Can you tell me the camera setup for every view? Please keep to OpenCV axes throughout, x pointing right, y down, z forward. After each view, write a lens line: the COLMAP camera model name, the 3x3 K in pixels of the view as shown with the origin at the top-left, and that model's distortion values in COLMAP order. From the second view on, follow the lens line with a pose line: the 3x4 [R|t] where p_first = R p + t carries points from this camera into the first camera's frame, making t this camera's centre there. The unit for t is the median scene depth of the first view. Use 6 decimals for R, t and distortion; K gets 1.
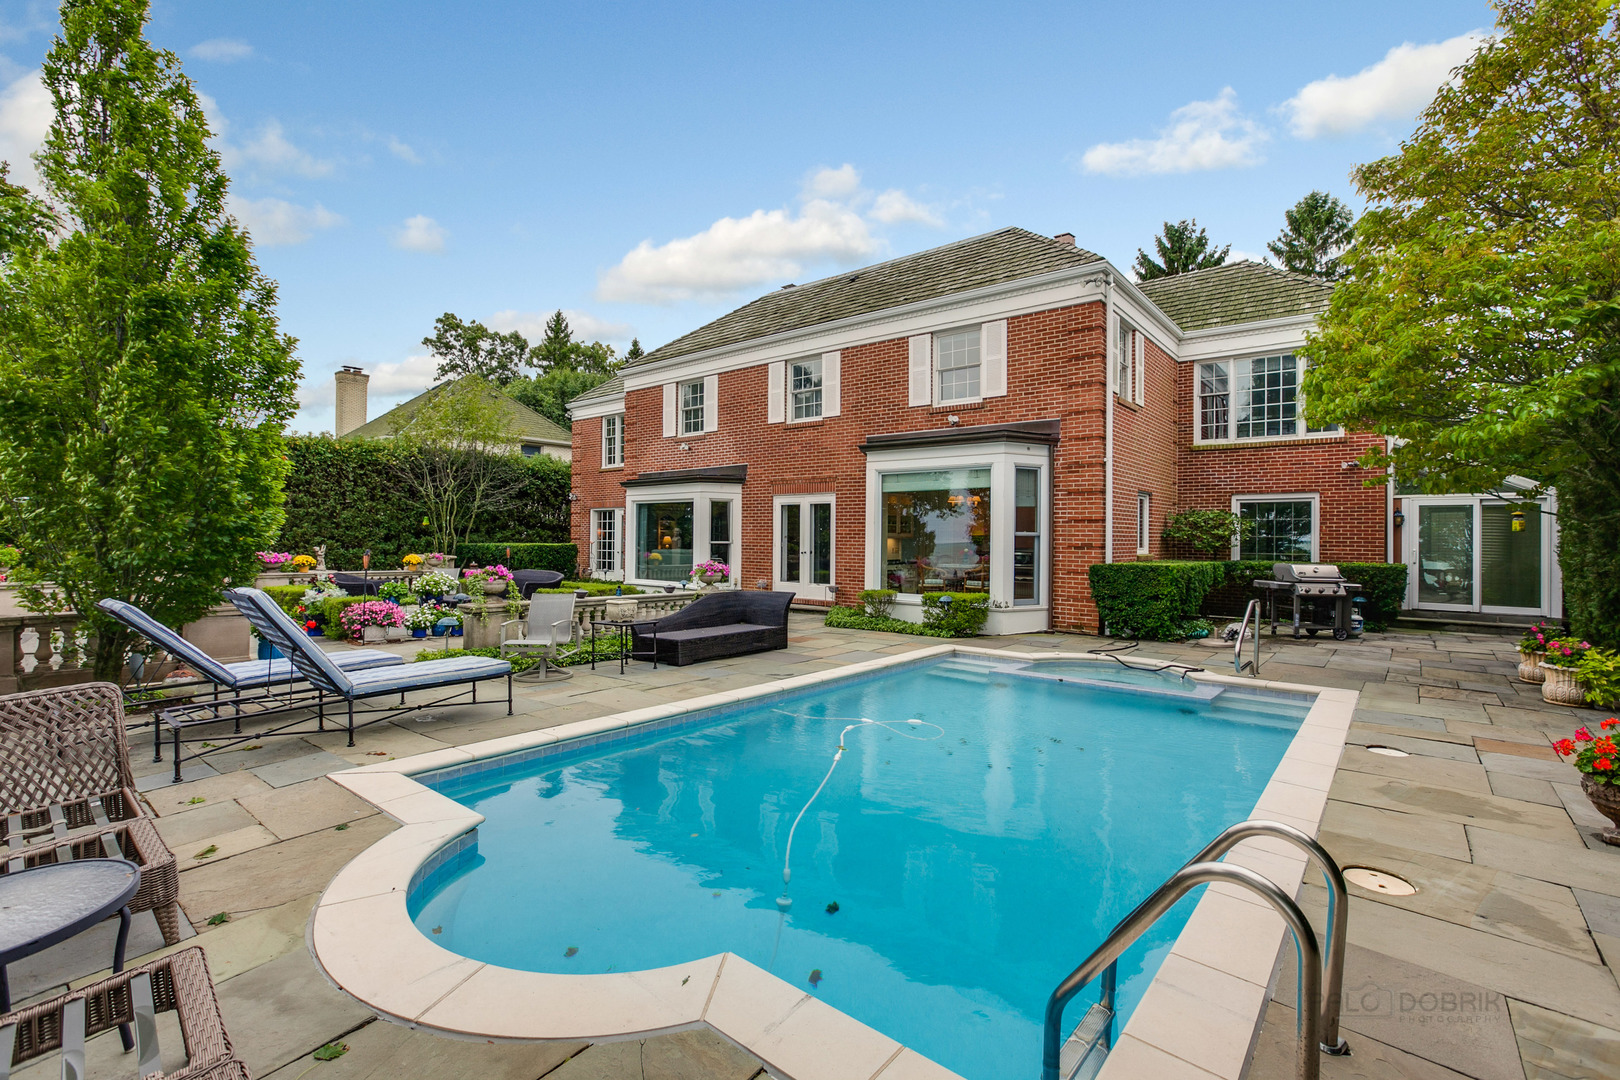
lens RADIAL K [[717.6, 0, 773.5], [0, 717.6, 536.4], [0, 0, 1]] dist [-0.015774, -0.000122]
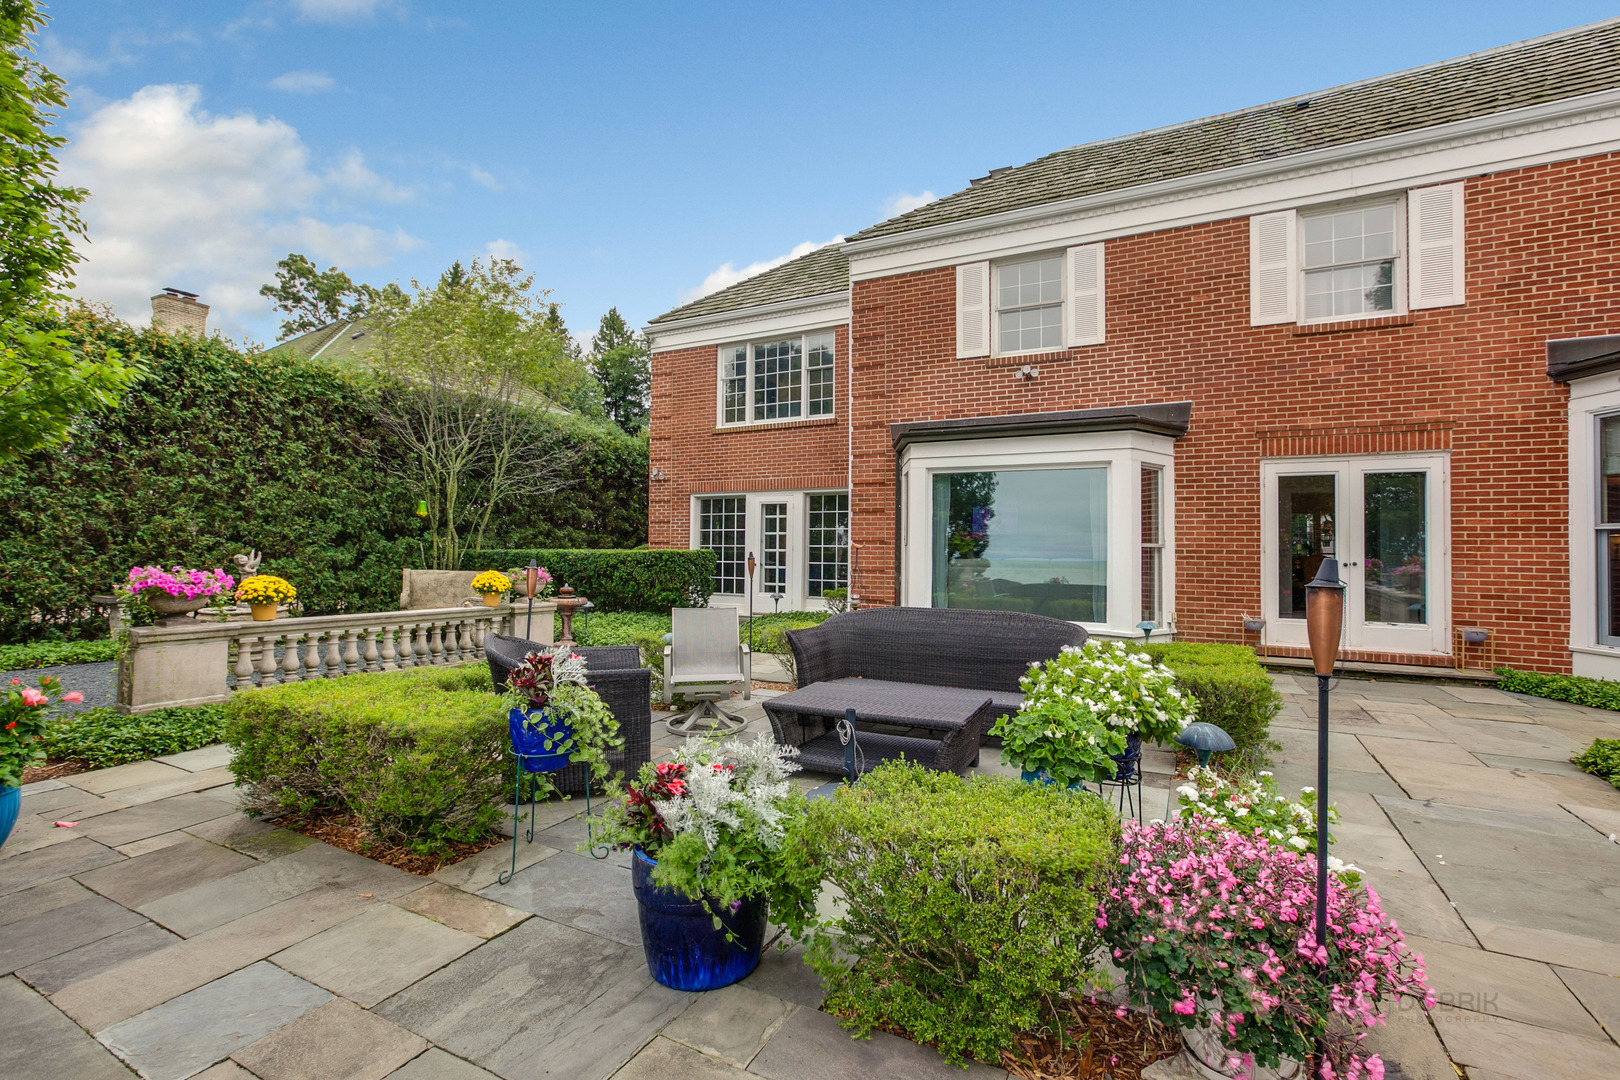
lens RADIAL K [[709.8, 0, 780.1], [0, 709.8, 542.8], [0, 0, 1]] dist [-0.017195, 0.000411]
pose [[0.973337, 0.003567, 0.229351, -0.348084], [-0.002261, 0.999980, -0.005954, 0.007464], [-0.229367, 0.005276, 0.973326, 0.414369]]
